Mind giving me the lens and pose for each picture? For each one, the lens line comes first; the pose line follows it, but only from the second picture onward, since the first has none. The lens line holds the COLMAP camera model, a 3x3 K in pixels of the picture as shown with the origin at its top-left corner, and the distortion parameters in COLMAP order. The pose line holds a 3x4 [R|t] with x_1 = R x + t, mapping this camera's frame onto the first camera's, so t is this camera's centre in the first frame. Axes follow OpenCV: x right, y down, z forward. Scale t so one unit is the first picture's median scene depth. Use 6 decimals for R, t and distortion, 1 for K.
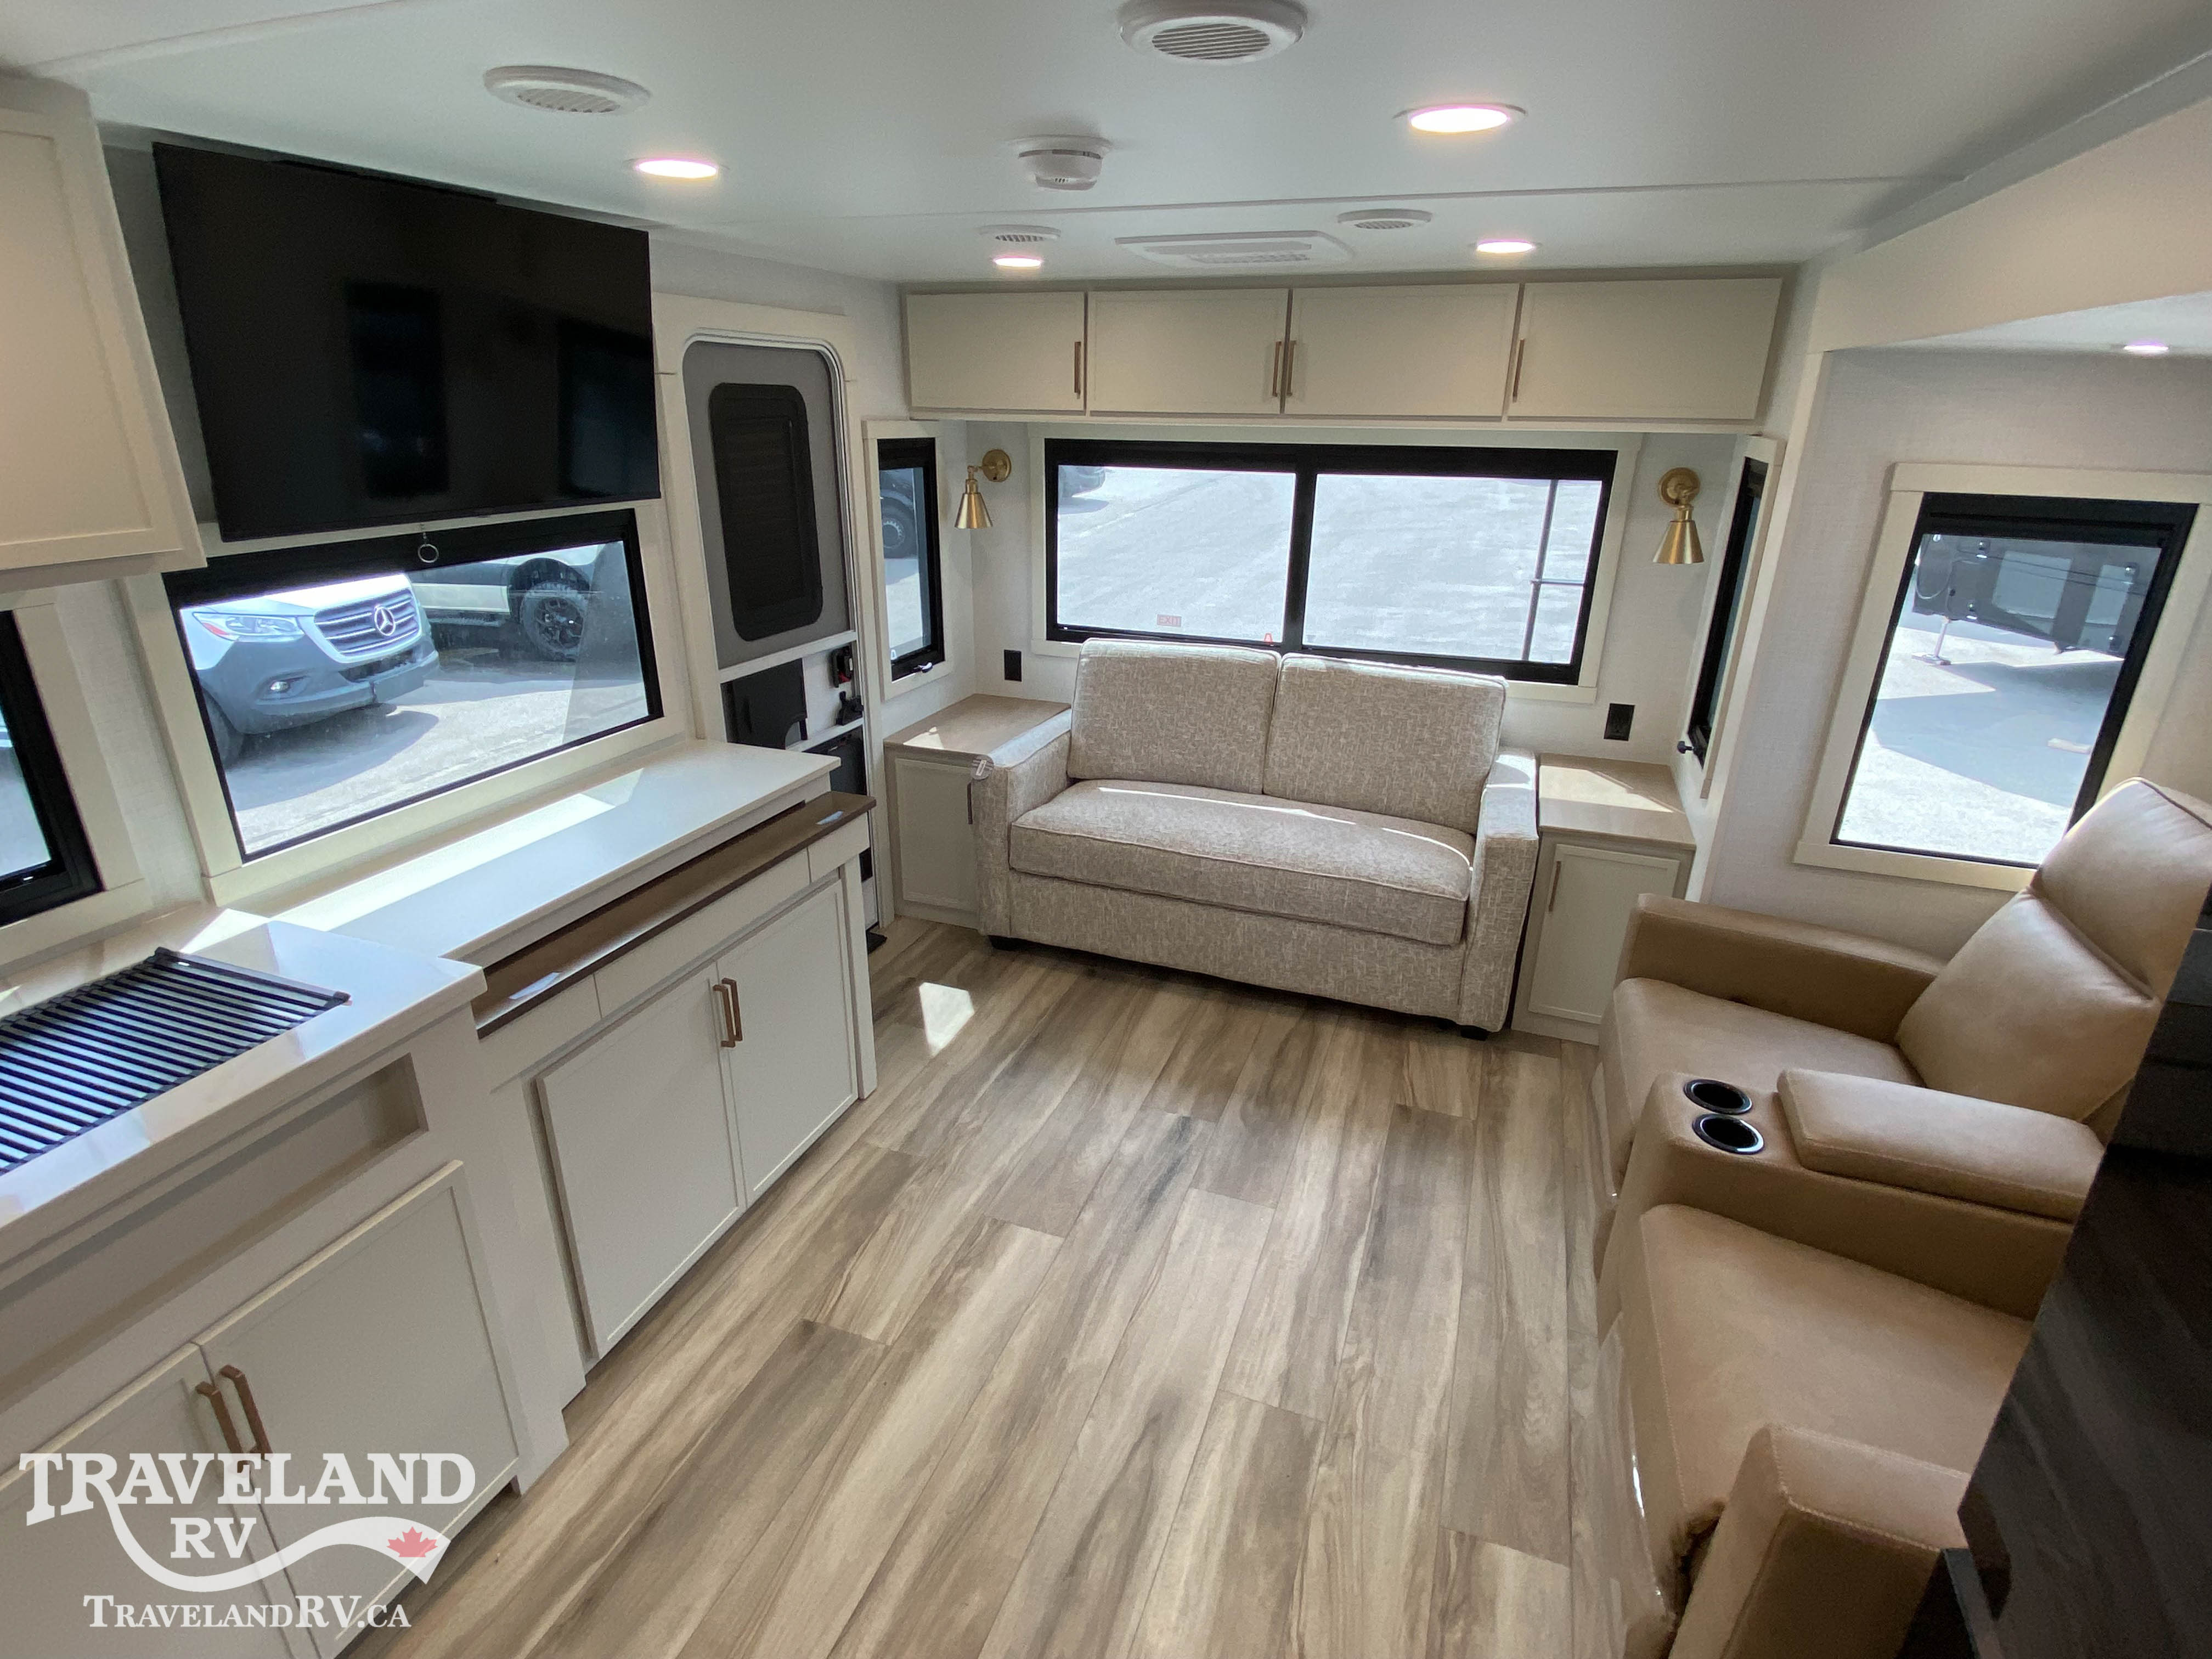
lens RADIAL K [[1108.4, 0, 1106.0], [0, 1108.4, 829.5], [0, 0, 1]] dist [0.075195, -0.060405]
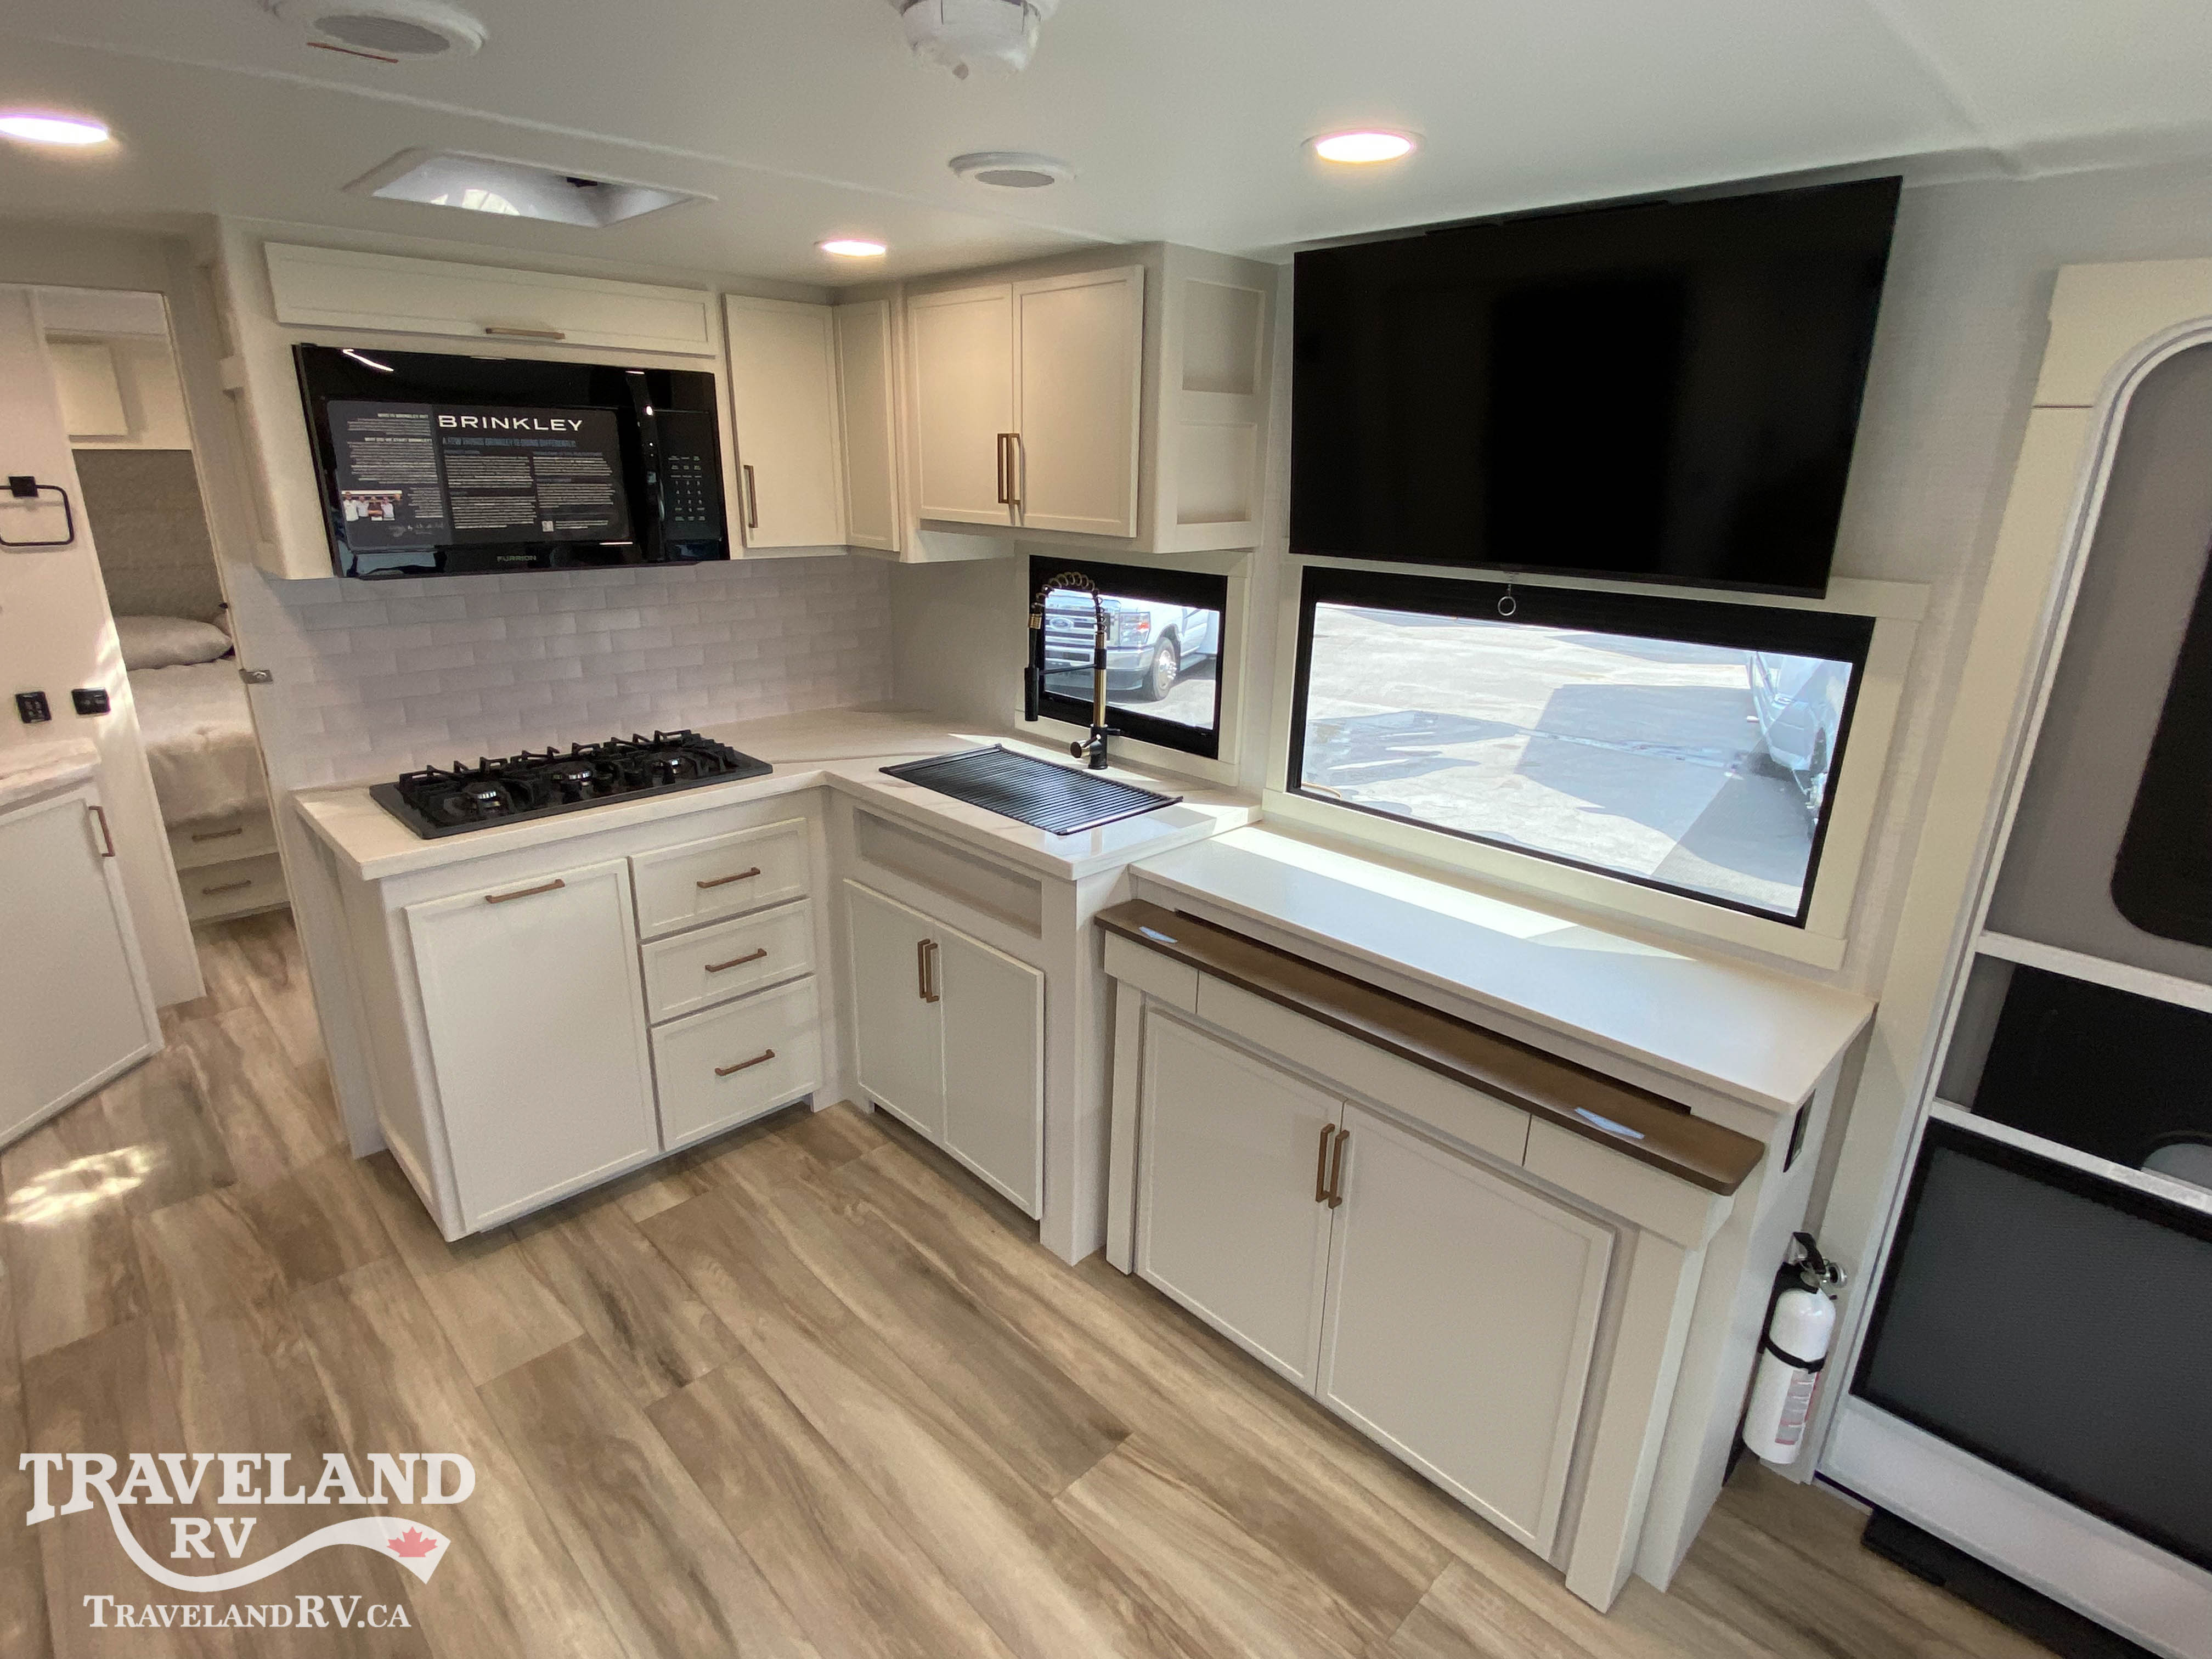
lens RADIAL K [[1099.1, 0, 1106.0], [0, 1099.1, 829.5], [0, 0, 1]] dist [-0.000649, -0.014396]
pose [[-0.422520, 0.269361, -0.865403, 0.256501], [-0.350888, 0.831748, 0.430201, -0.234840], [0.835676, 0.485428, -0.256915, 0.670123]]
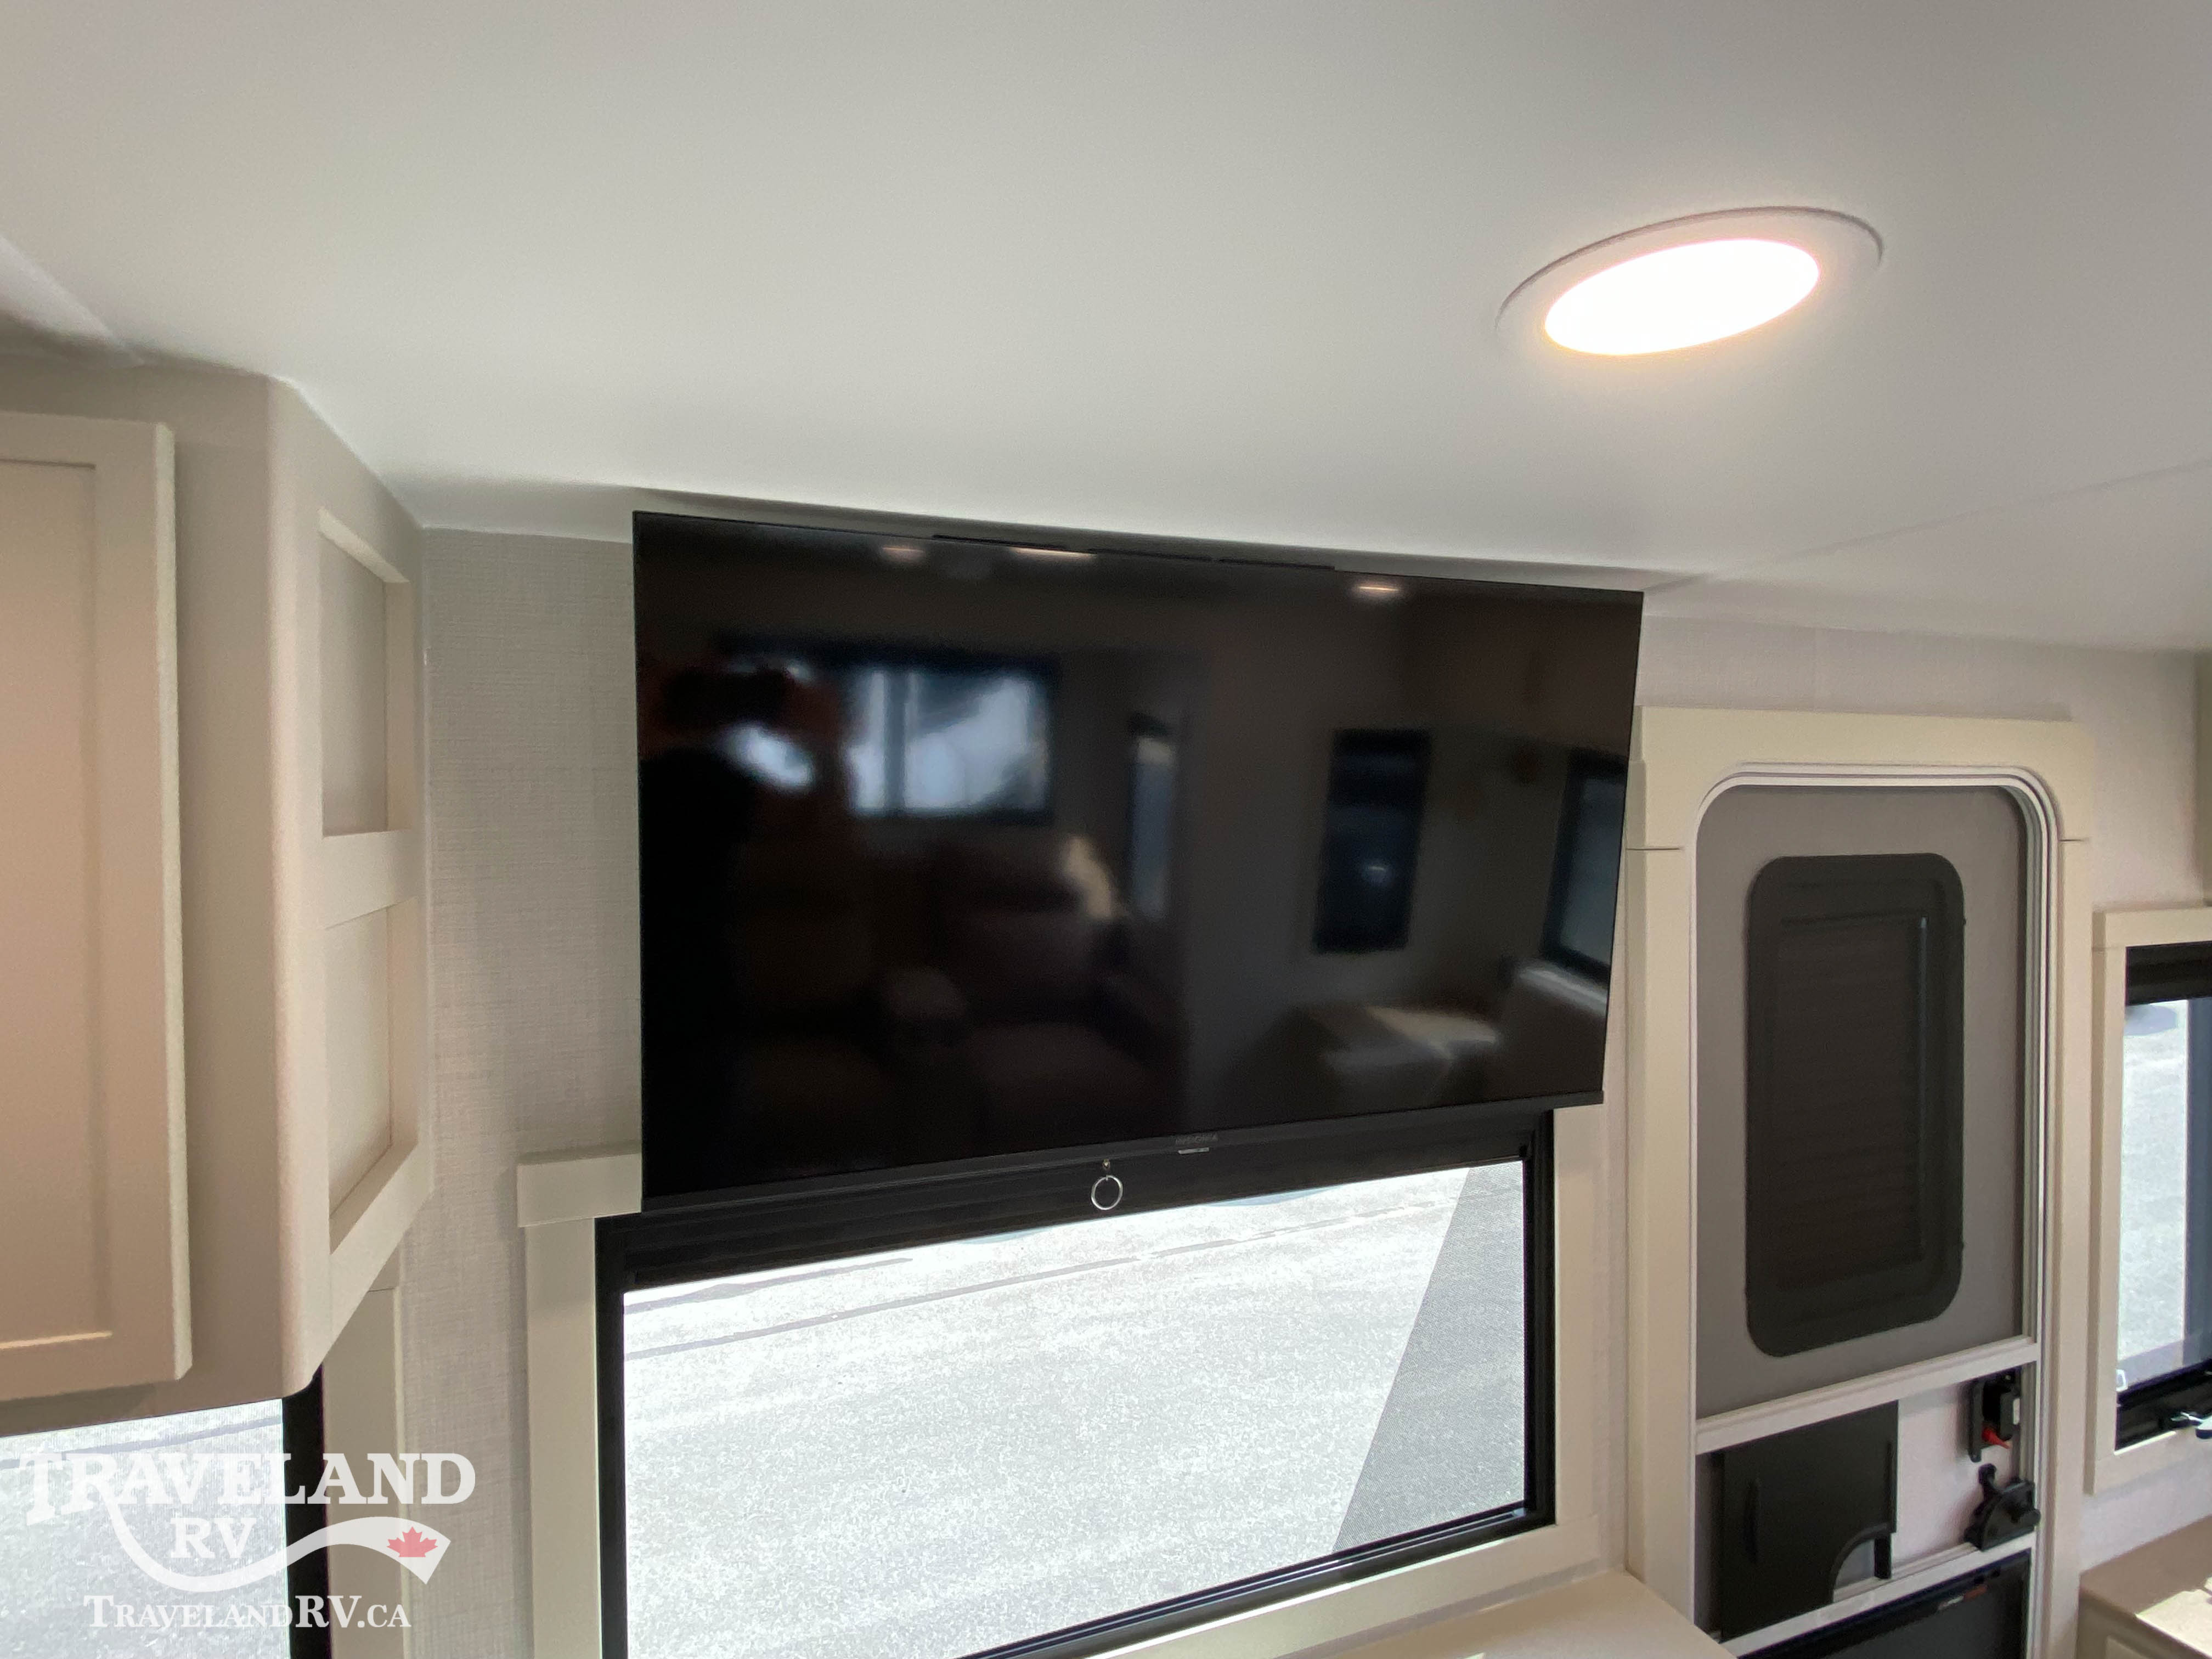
lens RADIAL K [[1099.1, 0, 1106.0], [0, 1099.1, 829.5], [0, 0, 1]] dist [-0.000649, -0.014396]
pose [[0.644159, -0.010958, -0.764813, -0.134776], [-0.259070, 0.937671, -0.231635, -0.182084], [0.719682, 0.347350, 0.601171, 0.405336]]
